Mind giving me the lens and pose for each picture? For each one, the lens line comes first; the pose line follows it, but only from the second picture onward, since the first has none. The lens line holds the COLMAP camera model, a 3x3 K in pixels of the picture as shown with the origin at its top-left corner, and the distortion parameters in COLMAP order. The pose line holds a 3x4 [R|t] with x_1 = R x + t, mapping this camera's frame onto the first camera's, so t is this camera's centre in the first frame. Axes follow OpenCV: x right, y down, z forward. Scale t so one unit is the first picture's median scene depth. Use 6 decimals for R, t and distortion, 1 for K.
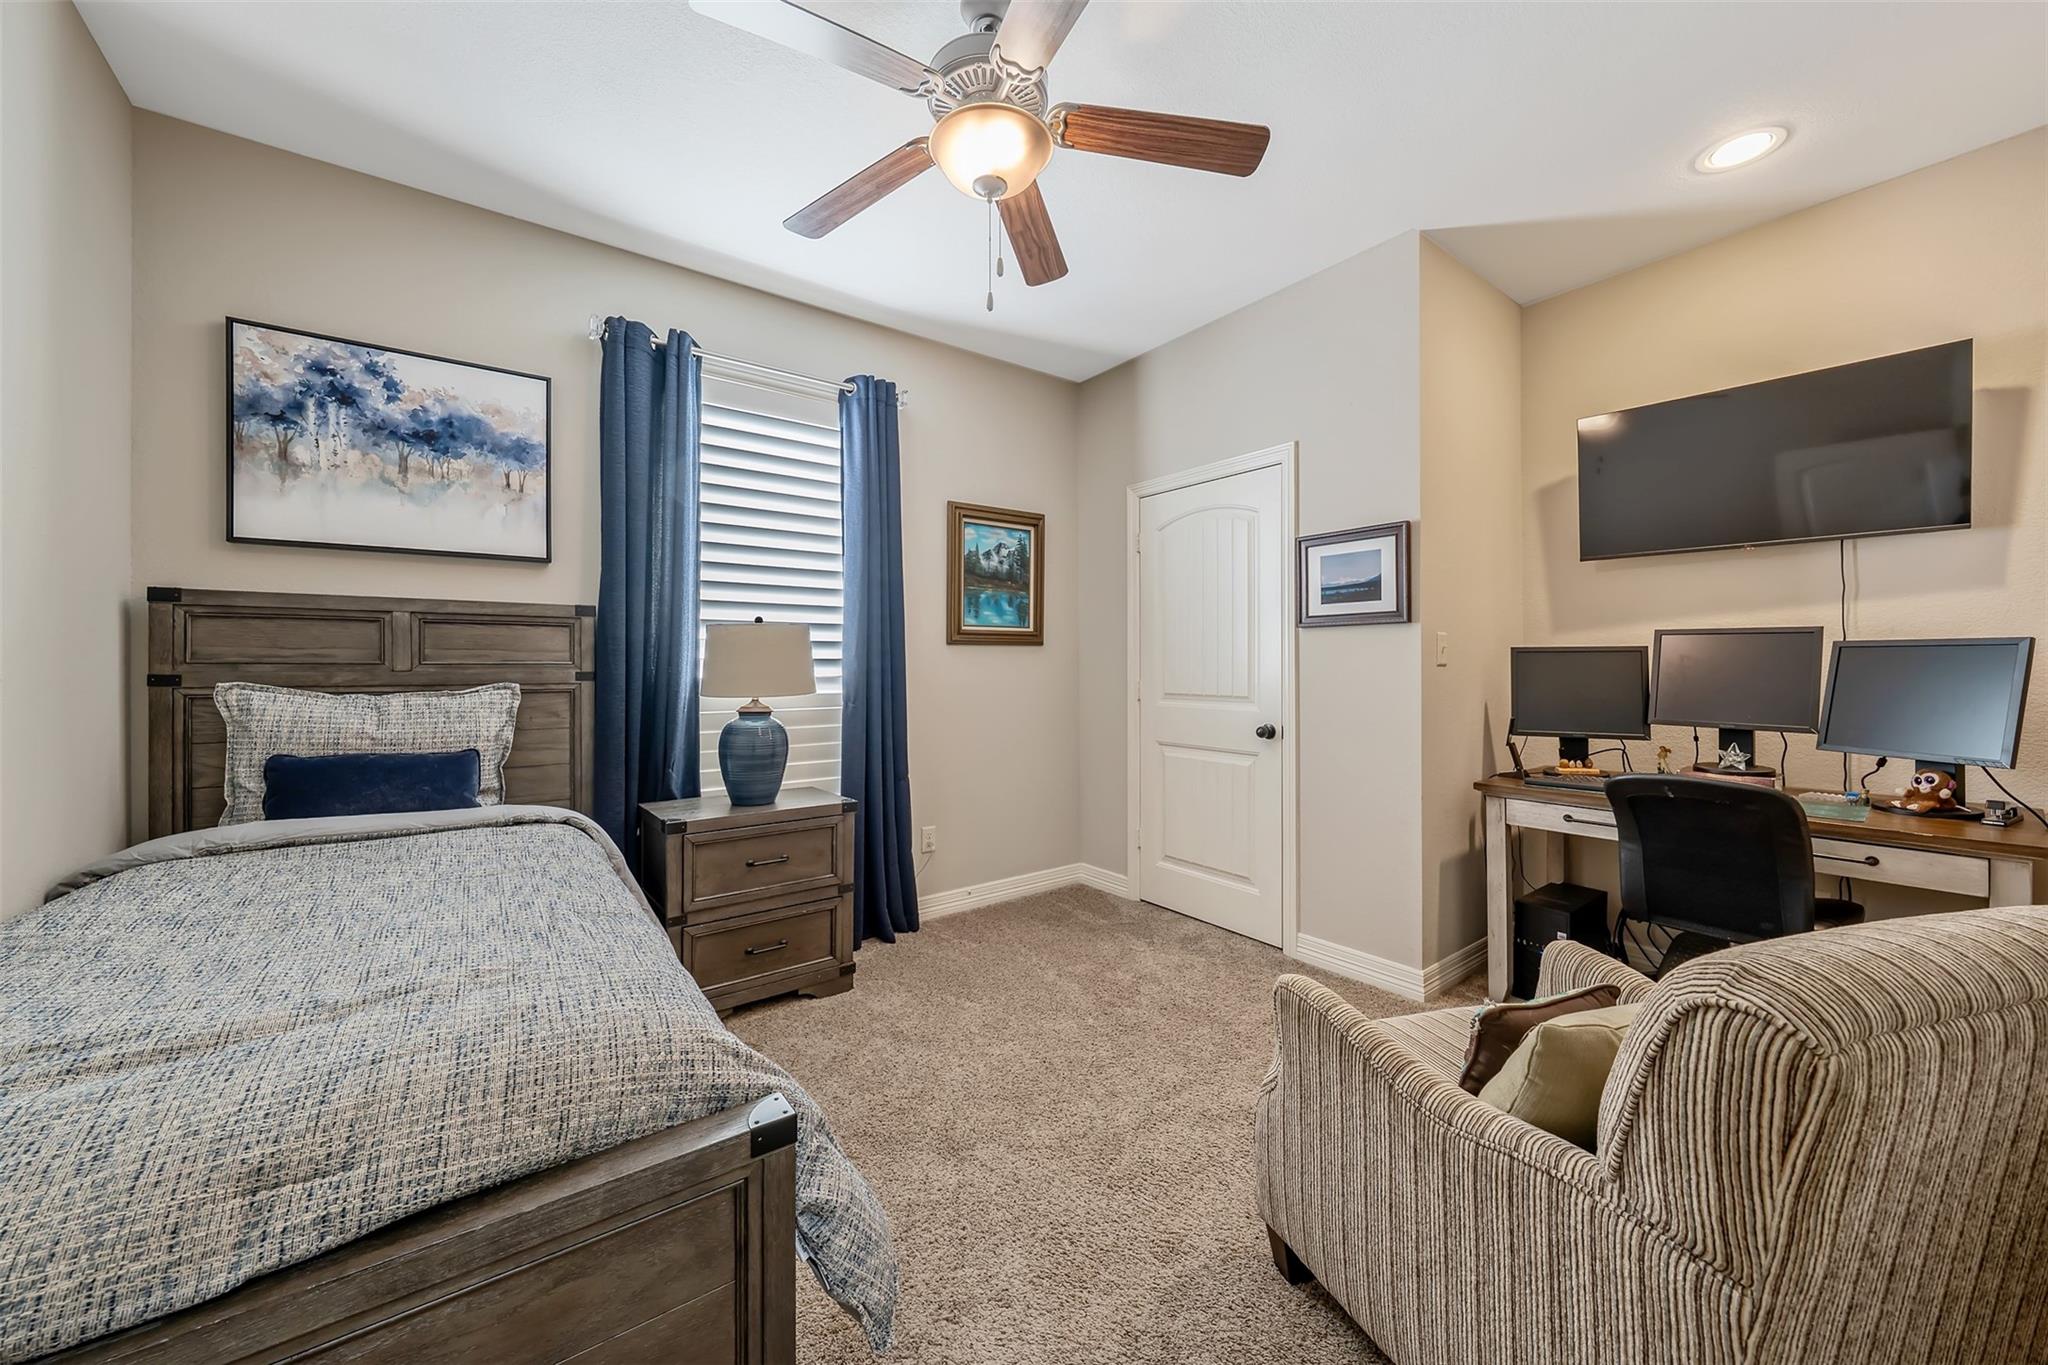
lens RADIAL K [[730.1, 0, 1025.7], [0, 730.1, 670.0], [0, 0, 1]] dist [-0.002837, -0.000129]
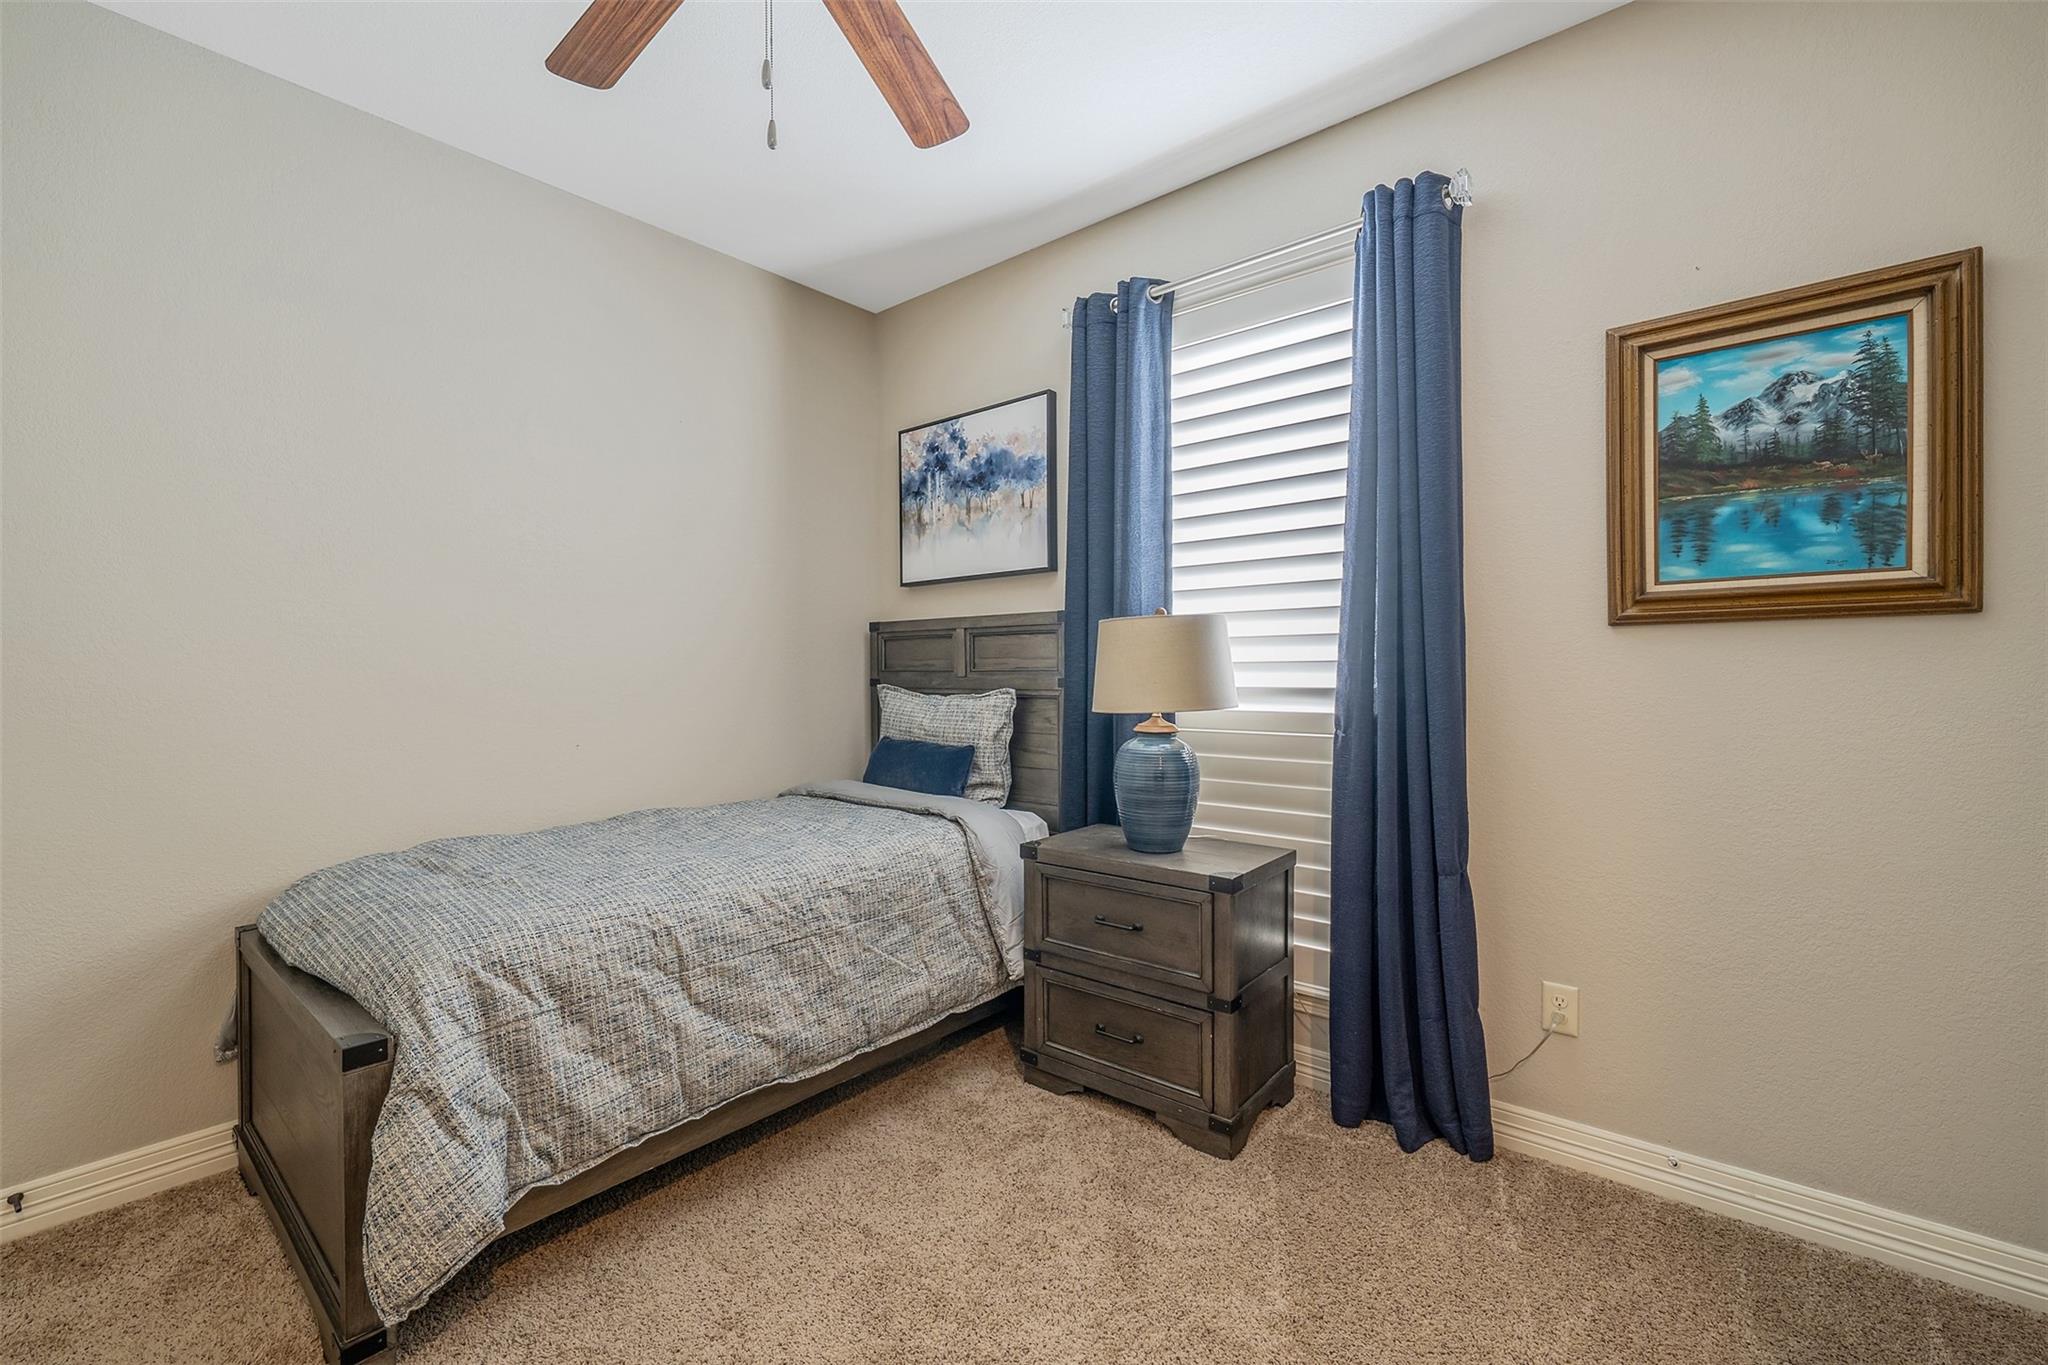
lens RADIAL K [[879.5, 0, 1025.4], [0, 879.5, 673.5], [0, 0, 1]] dist [0.002344, 0.000128]
pose [[0.218765, 0.006312, -0.975757, 0.555841], [0.003599, 0.999967, 0.007275, -0.013249], [0.975771, -0.005104, 0.218735, 0.714482]]
